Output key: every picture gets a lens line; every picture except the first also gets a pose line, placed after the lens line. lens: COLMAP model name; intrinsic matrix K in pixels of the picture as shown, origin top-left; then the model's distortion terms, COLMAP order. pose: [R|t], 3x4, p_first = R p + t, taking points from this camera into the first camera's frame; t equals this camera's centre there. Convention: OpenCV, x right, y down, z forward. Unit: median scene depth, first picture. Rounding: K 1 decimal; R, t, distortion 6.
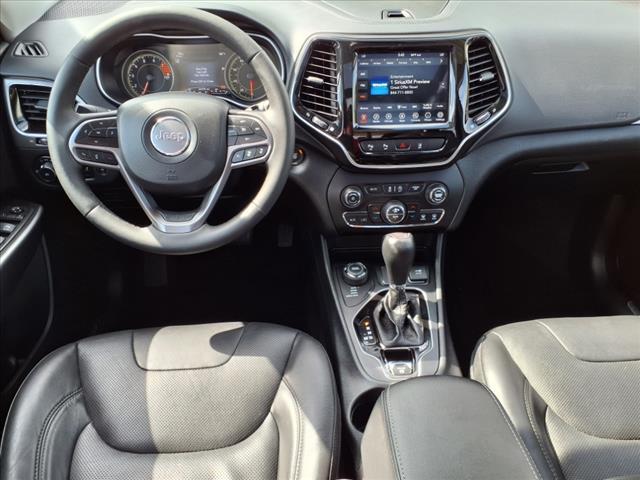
lens RADIAL K [[507.8, 0, 321.9], [0, 507.8, 239.4], [0, 0, 1]] dist [0.034968, -0.010058]
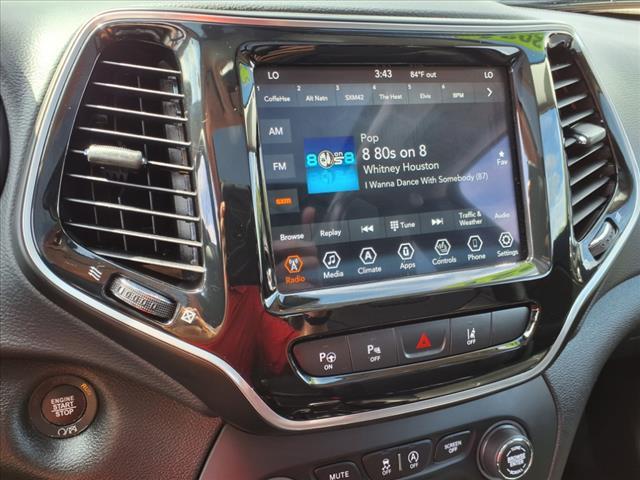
lens RADIAL K [[507.8, 0, 316.2], [0, 507.8, 259.9], [0, 0, 1]] dist [0.034968, -0.010058]
pose [[0.960699, -0.084875, 0.264297, 0.015276], [0.134710, 0.975031, -0.176542, -0.187769], [-0.242713, 0.205208, 0.948146, 0.708413]]
